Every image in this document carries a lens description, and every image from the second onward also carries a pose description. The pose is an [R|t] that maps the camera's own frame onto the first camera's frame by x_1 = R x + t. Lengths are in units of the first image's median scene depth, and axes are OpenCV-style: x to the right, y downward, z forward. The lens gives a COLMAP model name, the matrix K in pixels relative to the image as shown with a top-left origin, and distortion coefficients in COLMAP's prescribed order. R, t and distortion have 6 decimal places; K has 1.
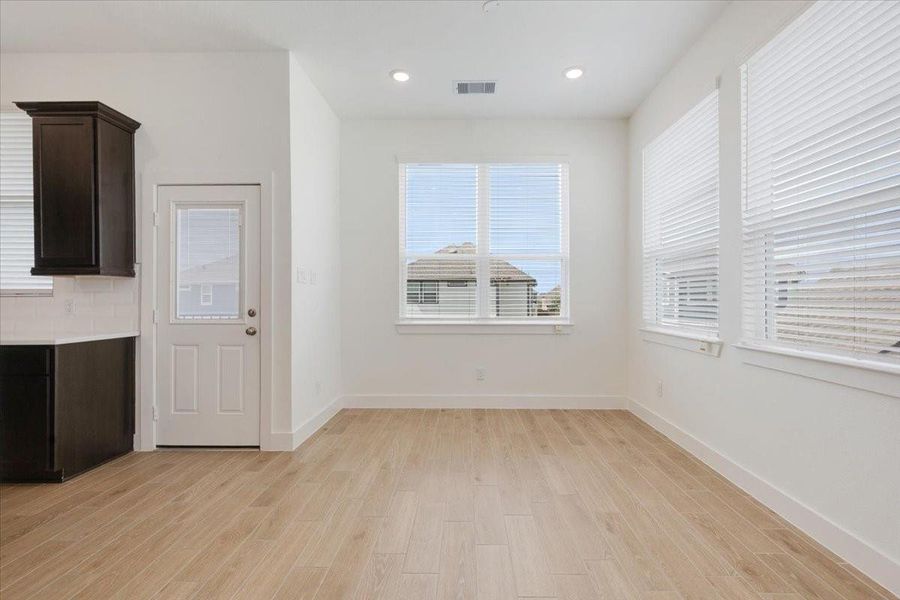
lens RADIAL K [[450.3, 0, 455.0], [0, 450.3, 301.3], [0, 0, 1]] dist [-0.001517, -0.000512]
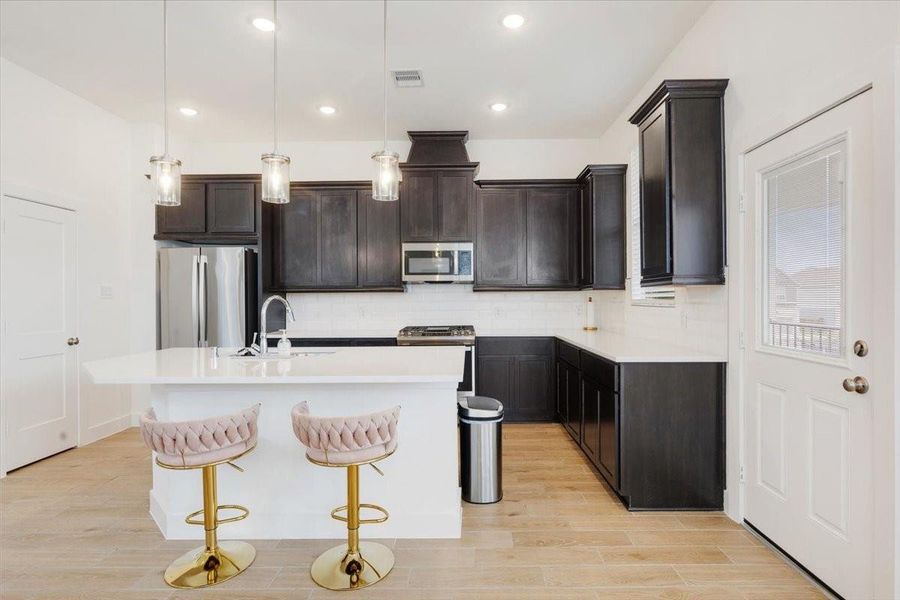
lens RADIAL K [[450.3, 0, 456.8], [0, 450.3, 300.7], [0, 0, 1]] dist [-0.001517, -0.000512]
pose [[0.019658, 0.003760, -0.999800, 0.041753], [0.006493, 0.999971, 0.003889, -0.032227], [0.999786, -0.006568, 0.019633, 0.533602]]
